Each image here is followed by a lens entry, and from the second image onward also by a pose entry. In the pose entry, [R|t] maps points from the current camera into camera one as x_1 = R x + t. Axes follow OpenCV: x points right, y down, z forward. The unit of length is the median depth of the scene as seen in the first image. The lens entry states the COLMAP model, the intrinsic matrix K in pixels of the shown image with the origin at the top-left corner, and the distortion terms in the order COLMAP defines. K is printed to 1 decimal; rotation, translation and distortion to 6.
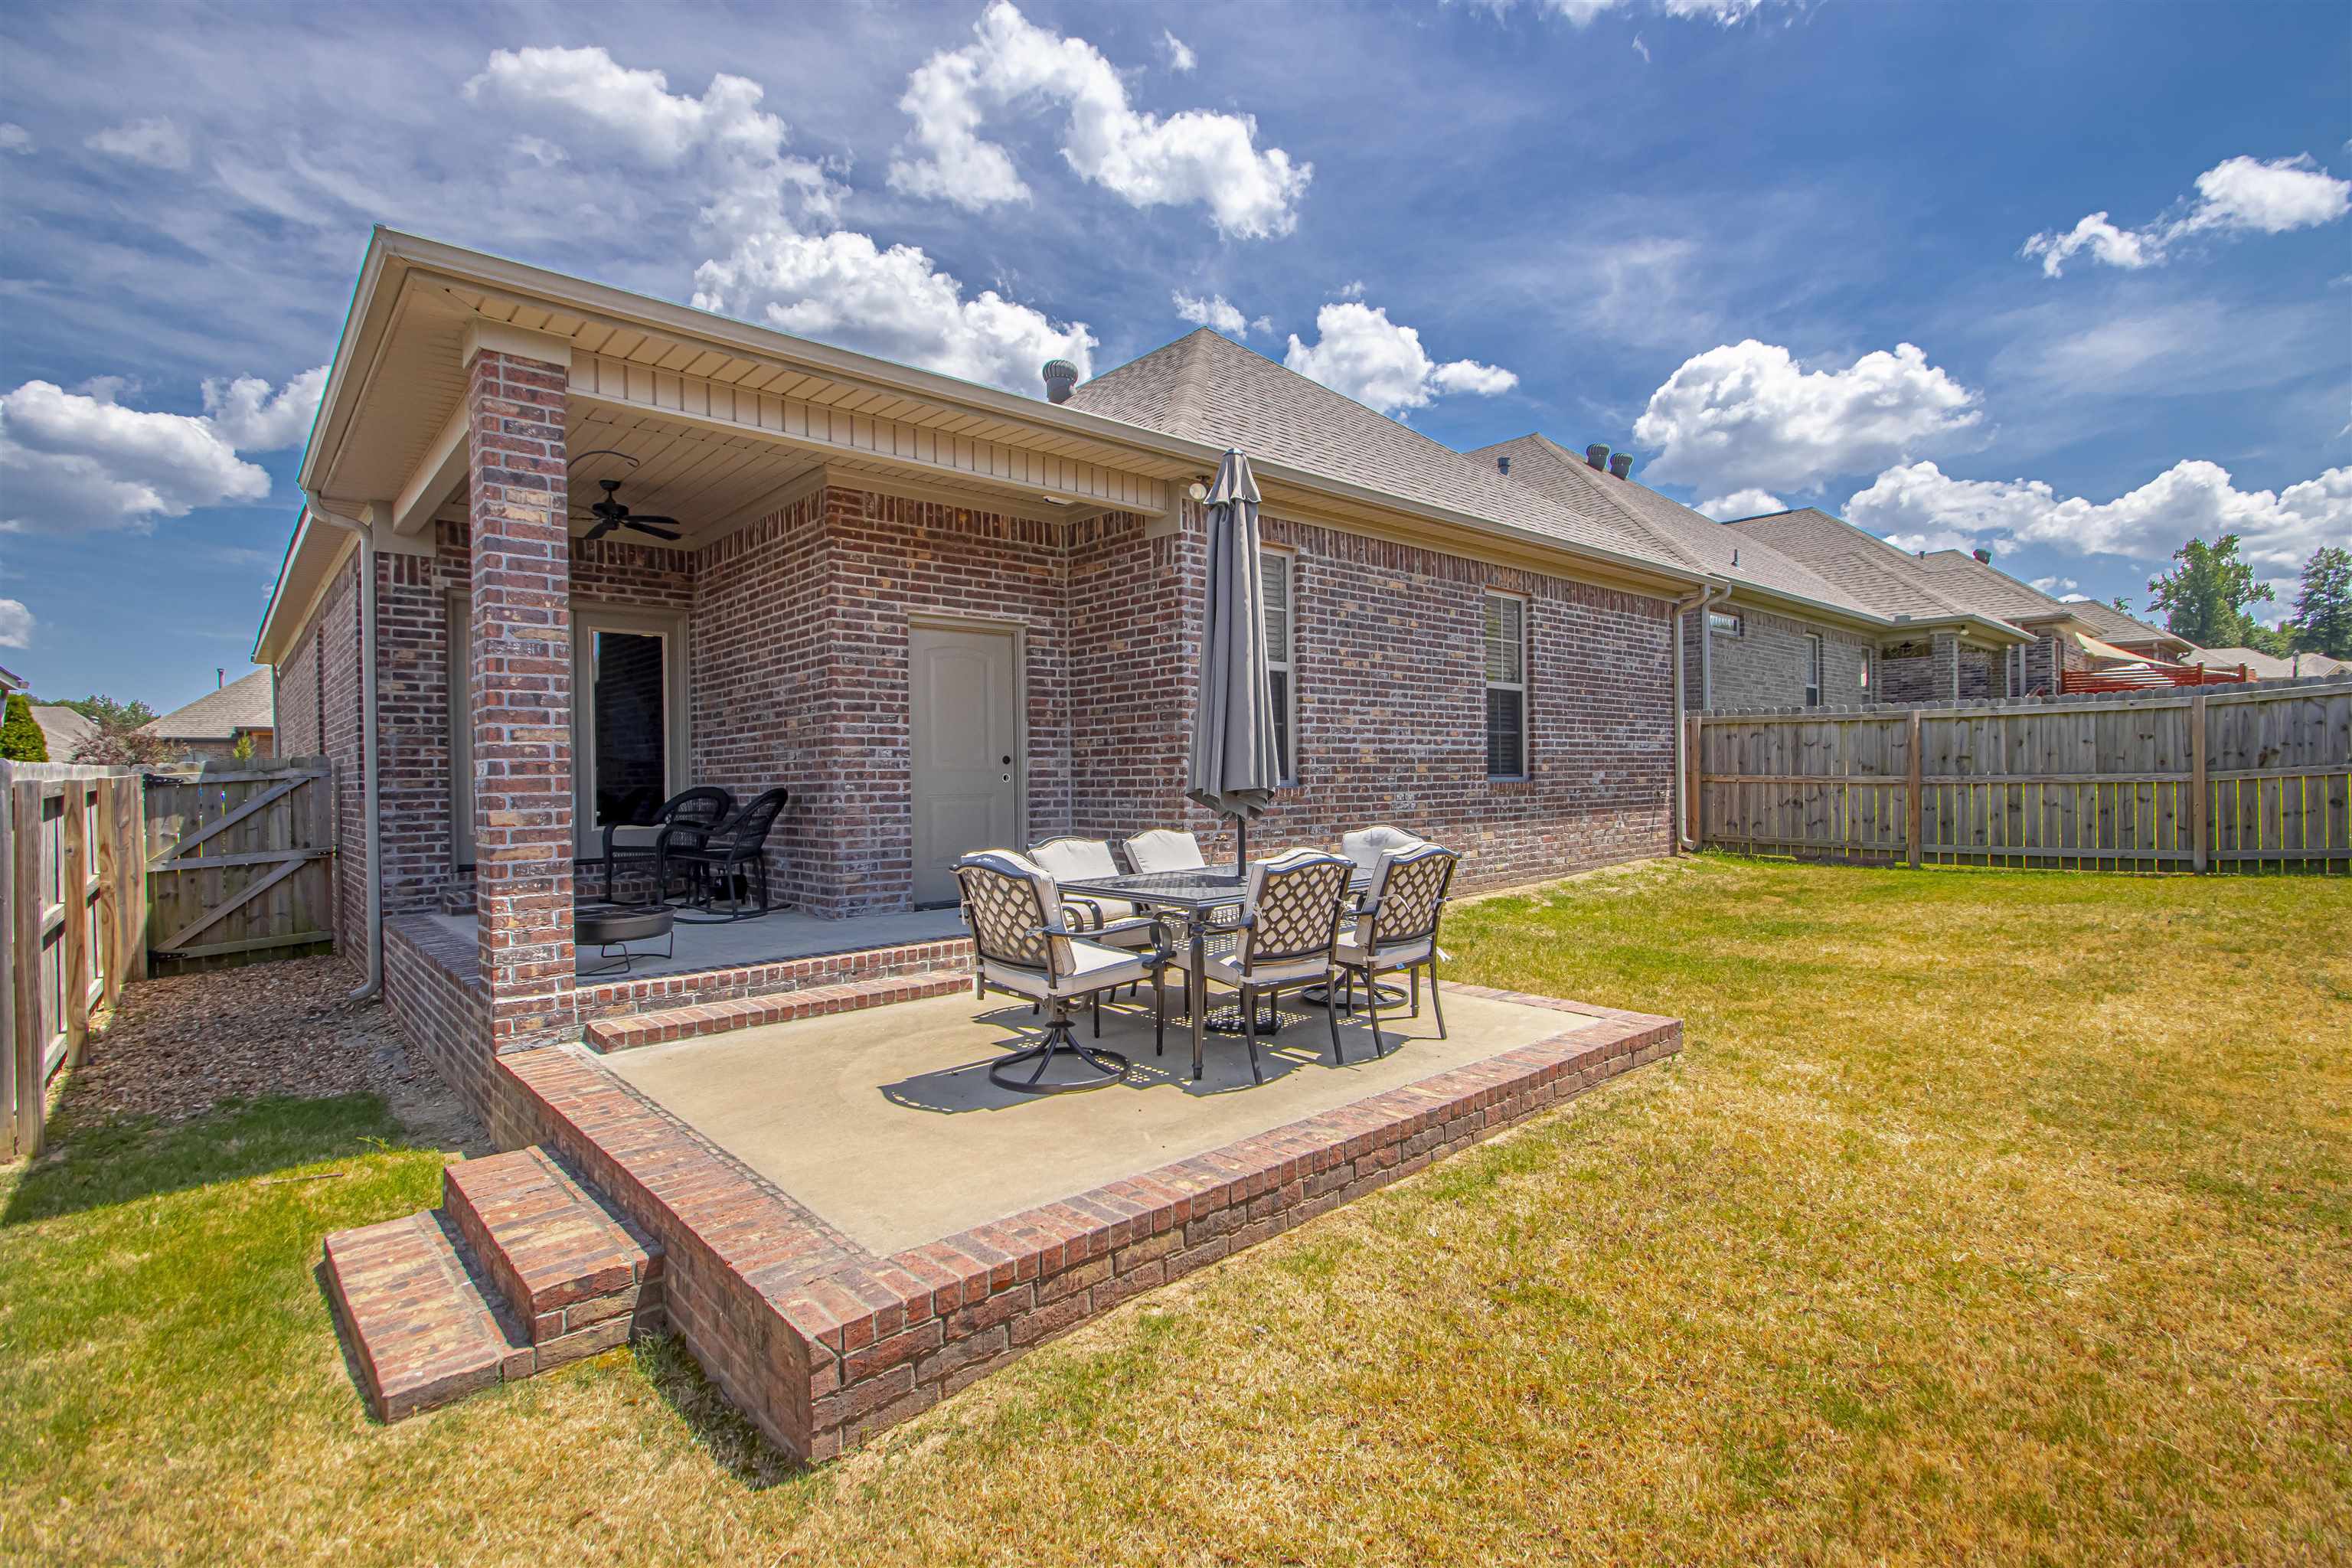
lens RADIAL K [[1094.2, 0, 1189.4], [0, 1094.2, 785.1], [0, 0, 1]] dist [0.013528, -0.014971]
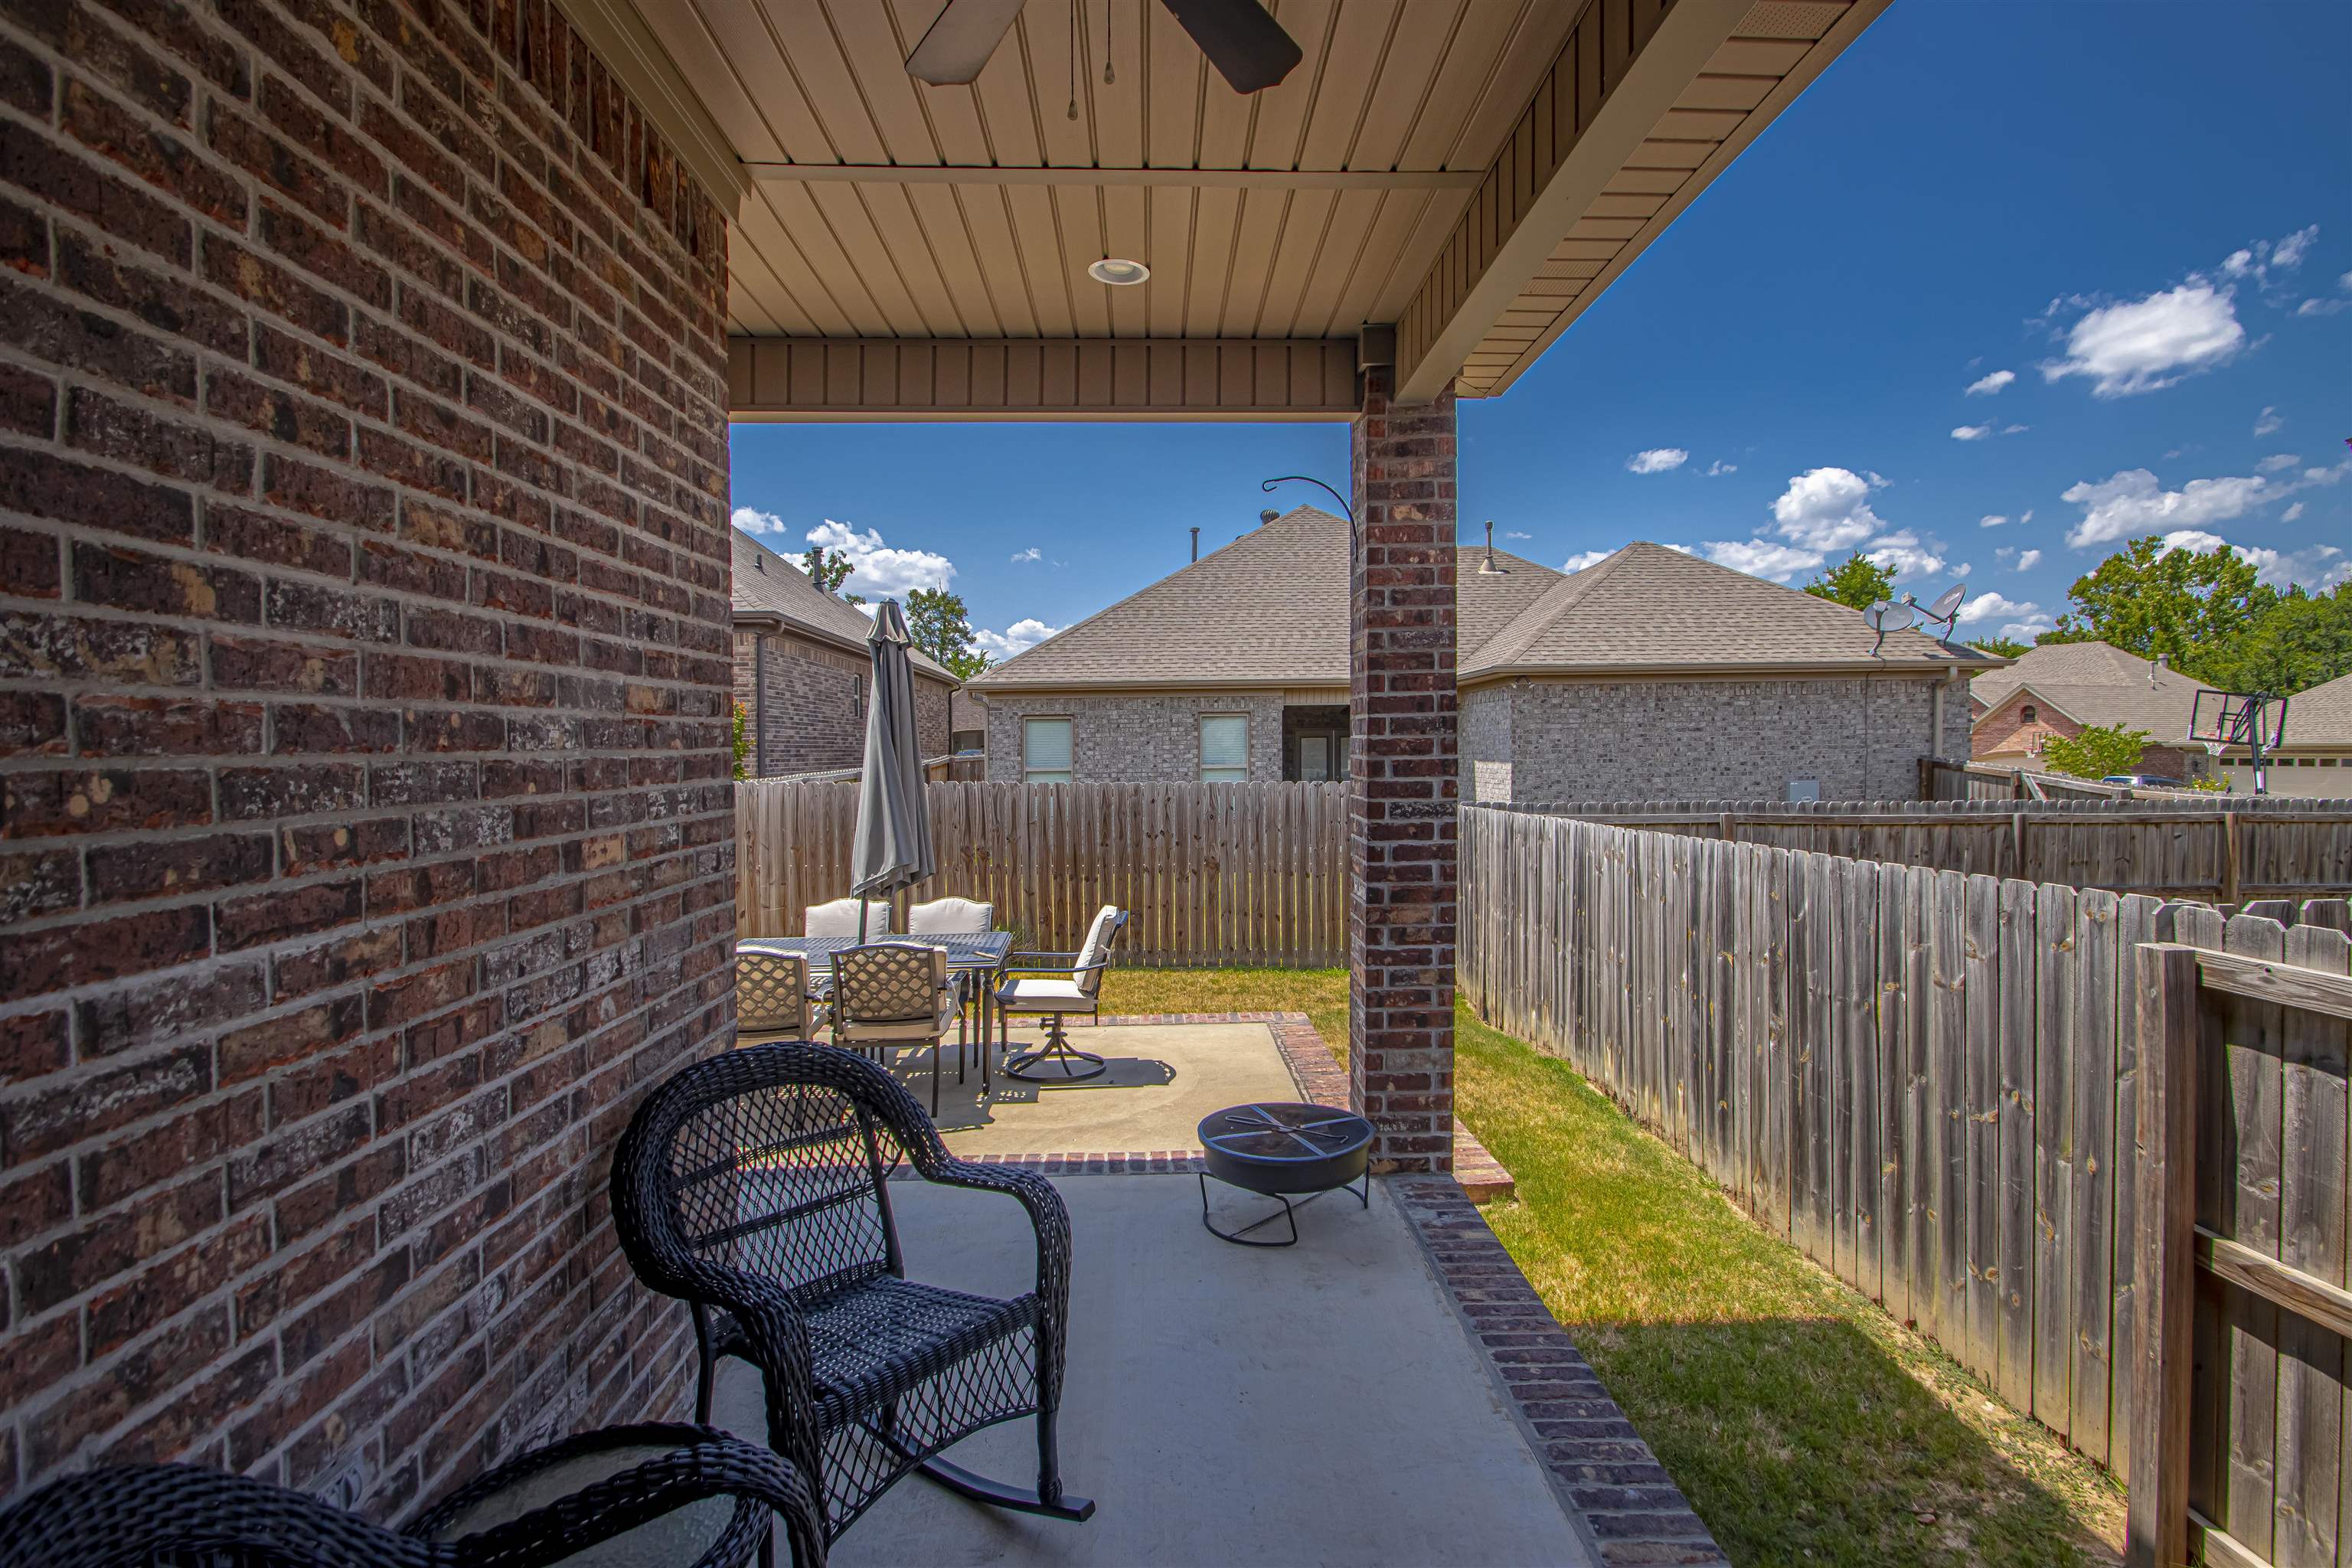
lens RADIAL K [[1094.2, 0, 1197.3], [0, 1094.2, 764.2], [0, 0, 1]] dist [0.013528, -0.014971]
pose [[-0.771337, 0.007402, 0.636384, -0.574378], [0.020890, 0.999688, 0.013693, -0.069213], [-0.636084, 0.023856, -0.771251, 0.977347]]
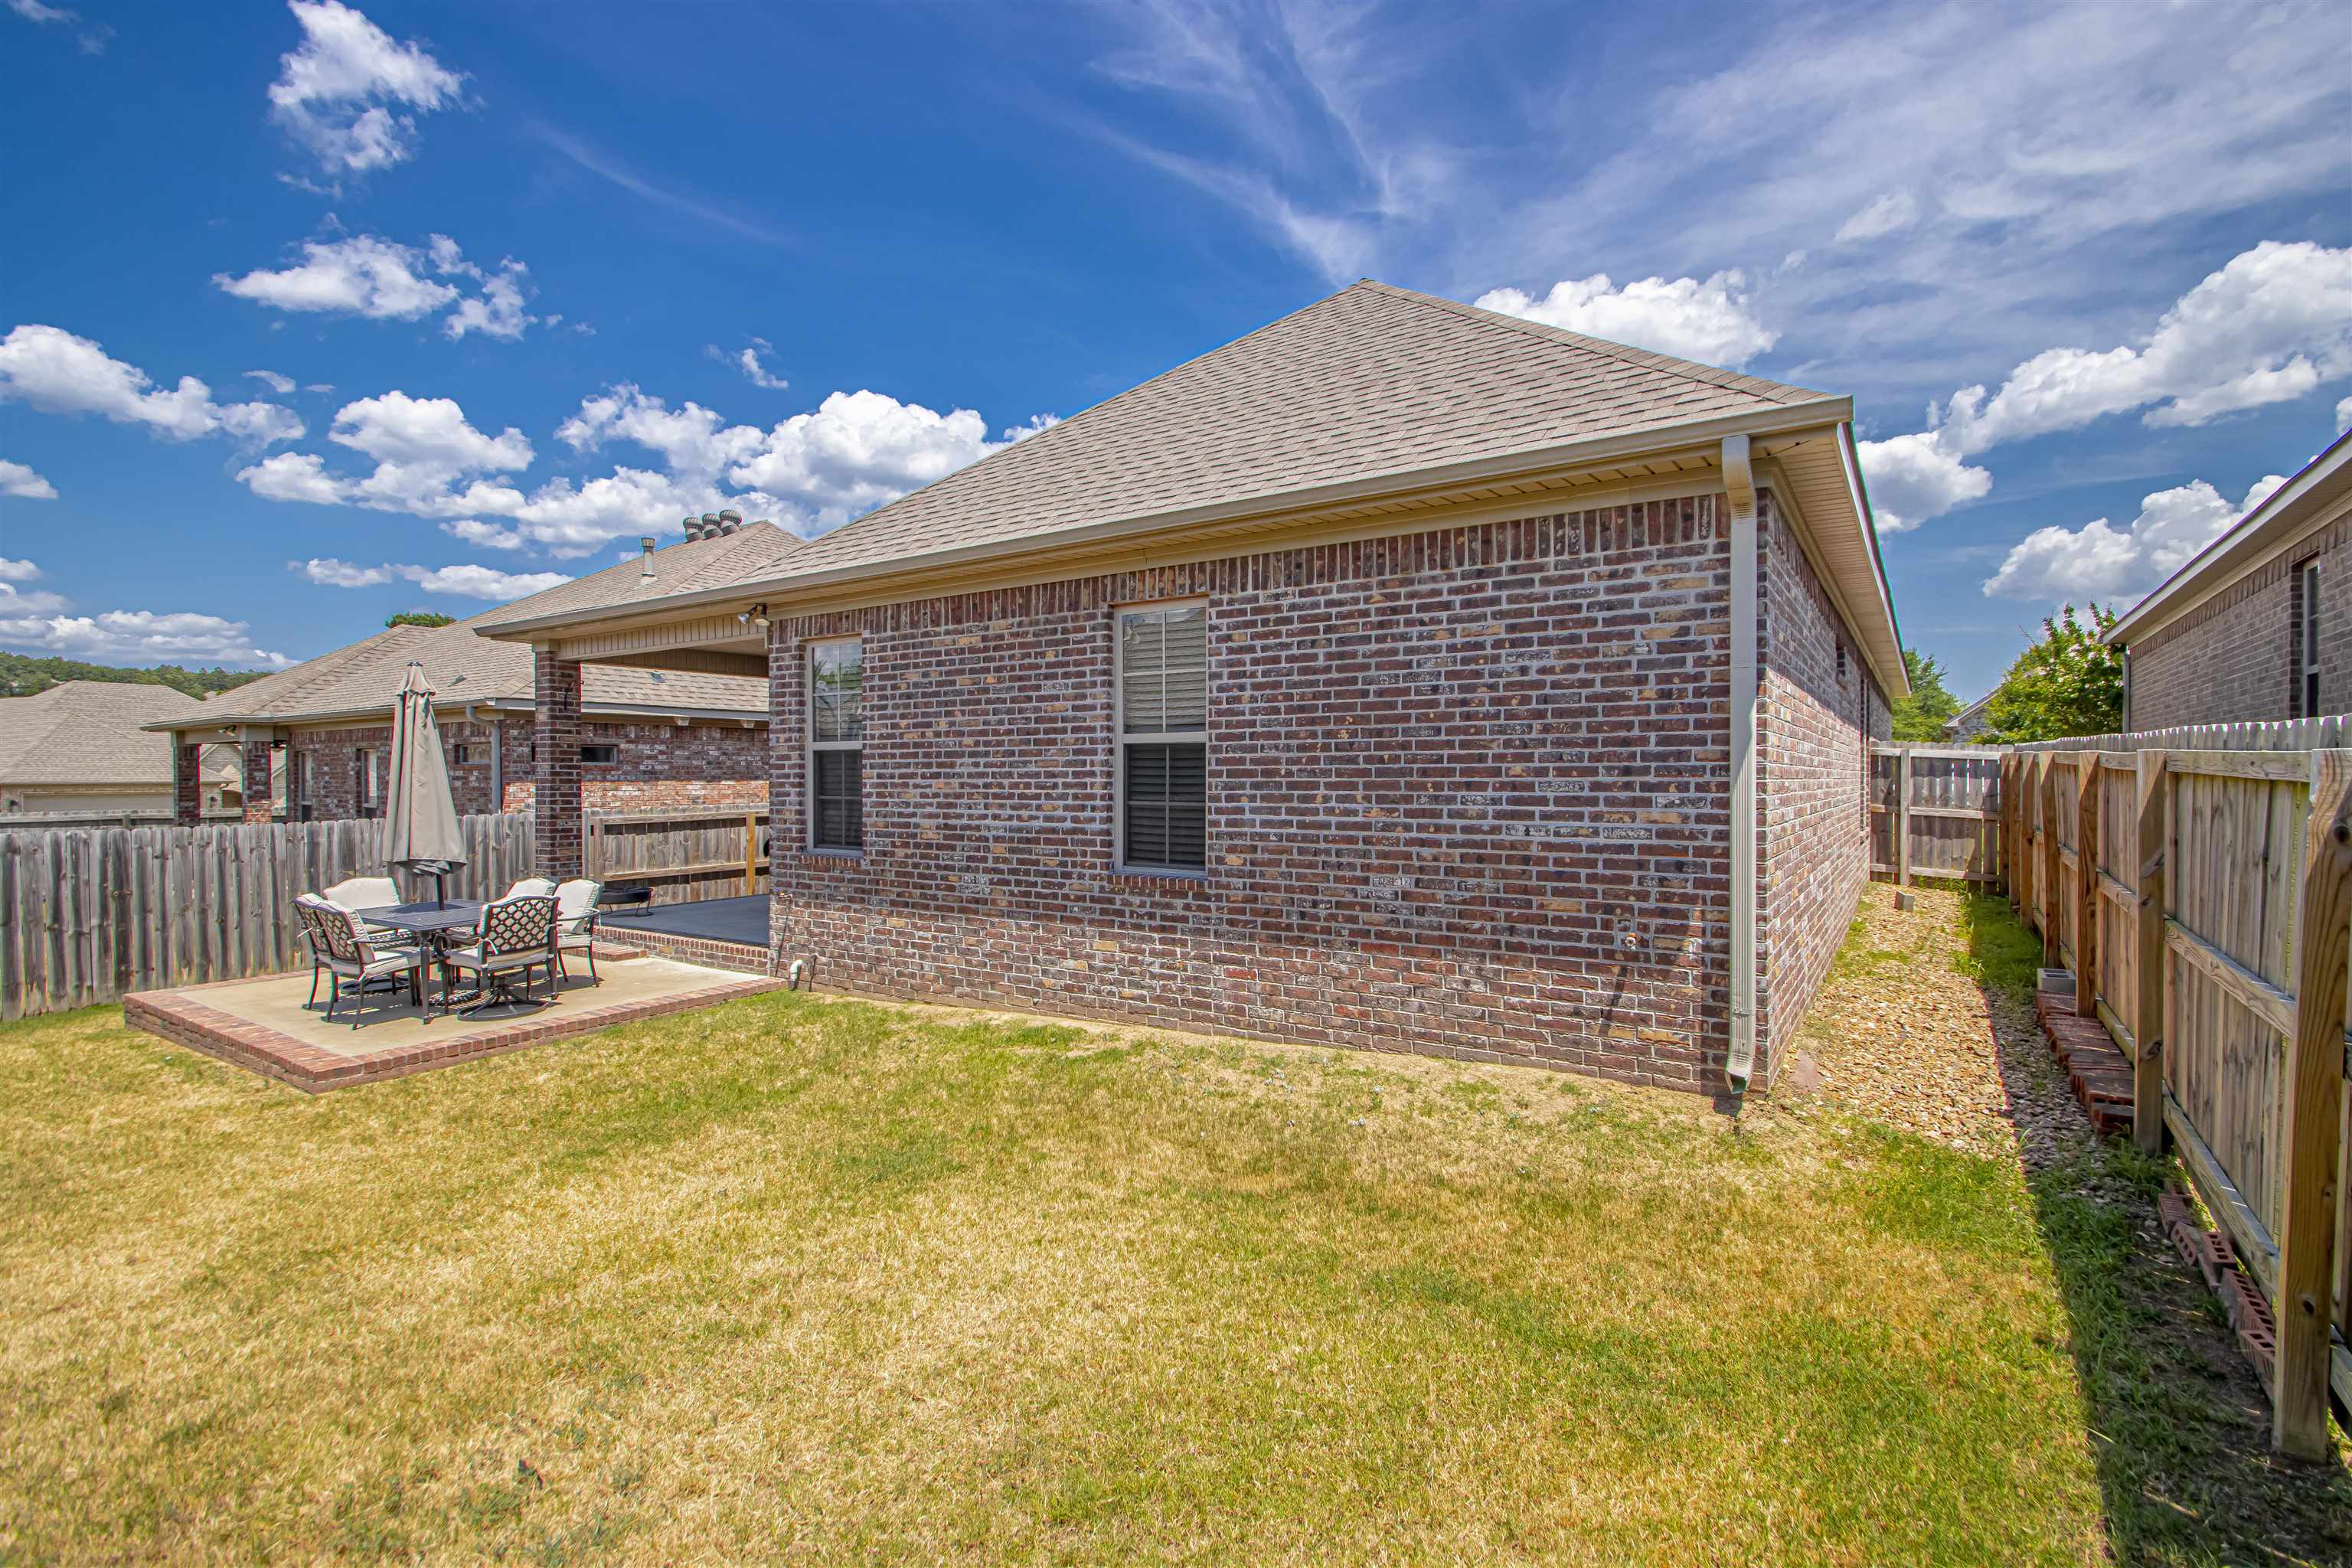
lens RADIAL K [[1094.2, 0, 1193.8], [0, 1094.2, 779.3], [0, 0, 1]] dist [0.013528, -0.014971]
pose [[0.240707, 0.017549, -0.970439, 1.168432], [-0.006772, 0.999843, 0.016401, -0.091505], [0.970574, 0.002624, 0.240788, 1.026407]]
